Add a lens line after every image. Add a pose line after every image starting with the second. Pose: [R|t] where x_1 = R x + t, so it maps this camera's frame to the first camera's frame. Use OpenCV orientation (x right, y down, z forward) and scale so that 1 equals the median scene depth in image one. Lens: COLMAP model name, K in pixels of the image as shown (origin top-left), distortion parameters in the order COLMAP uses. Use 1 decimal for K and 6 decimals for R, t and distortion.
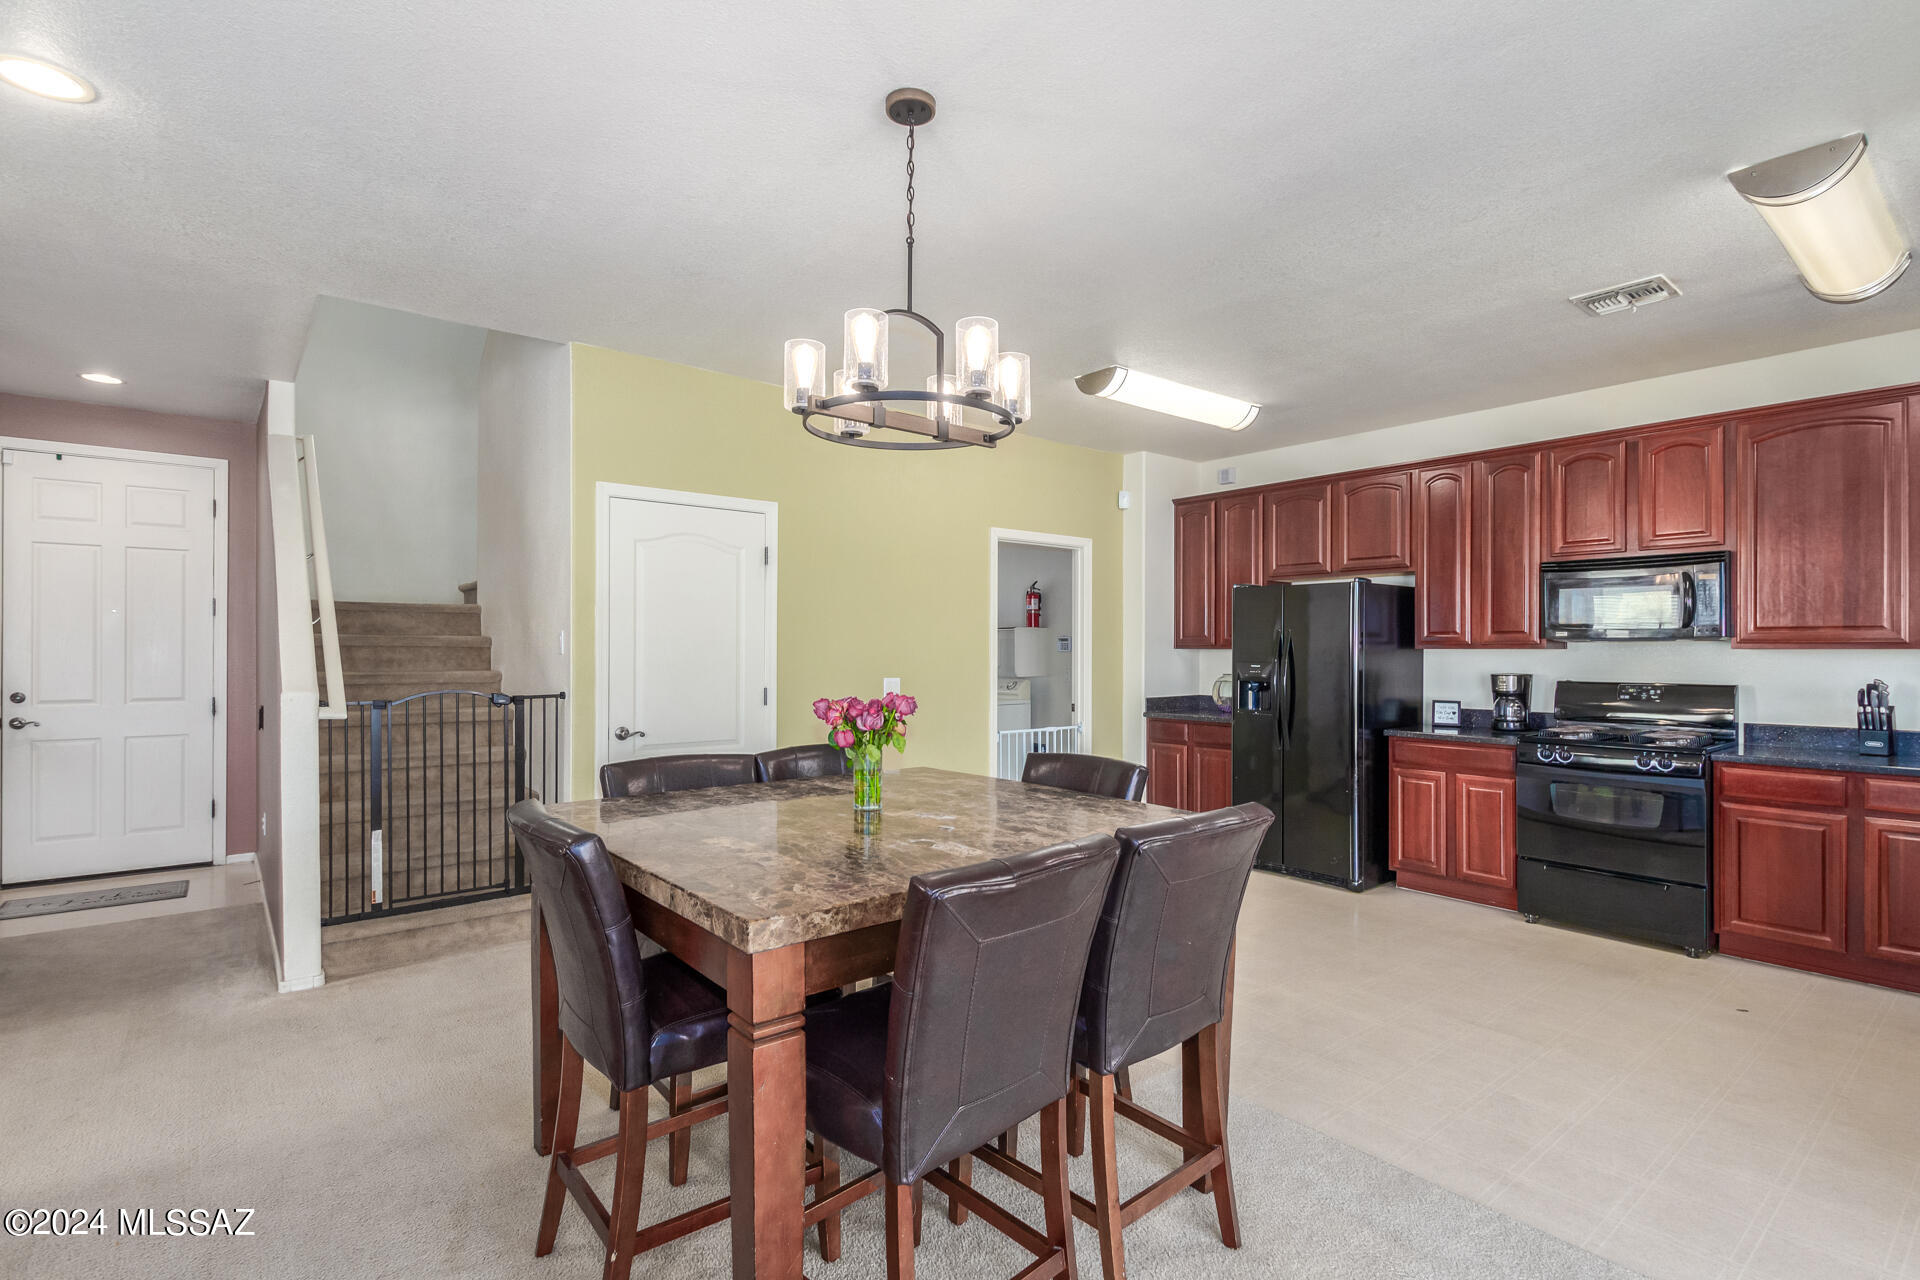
lens RADIAL K [[913.2, 0, 1003.9], [0, 913.2, 651.7], [0, 0, 1]] dist [0.013072, -0.005958]
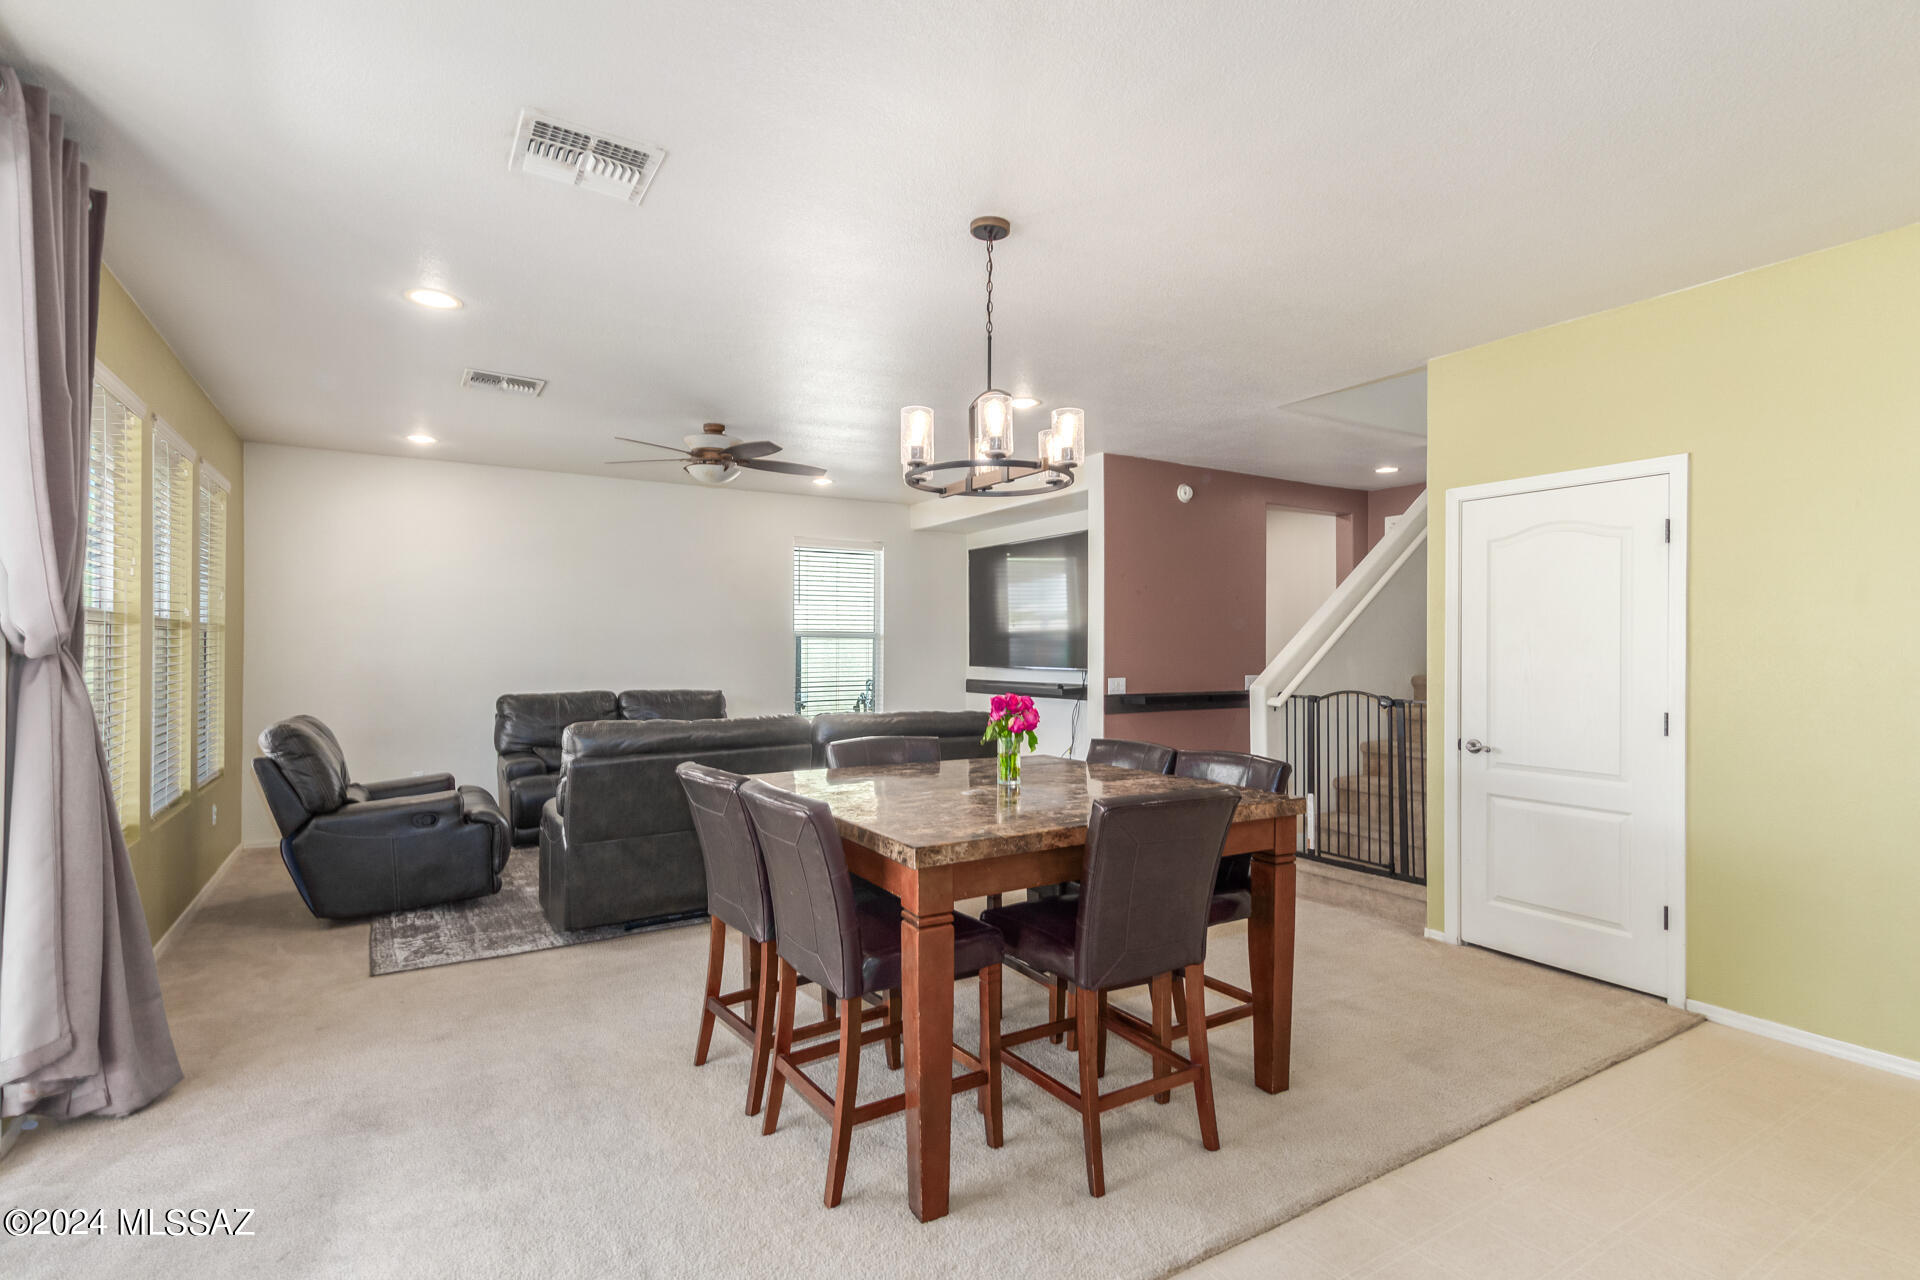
lens RADIAL K [[913.2, 0, 963.1], [0, 913.2, 645.5], [0, 0, 1]] dist [0.013072, -0.005958]
pose [[-0.129245, -0.010726, -0.991555, 0.550612], [-0.003777, 0.999940, -0.010324, -0.002886], [0.991606, 0.002410, -0.129278, 0.533540]]
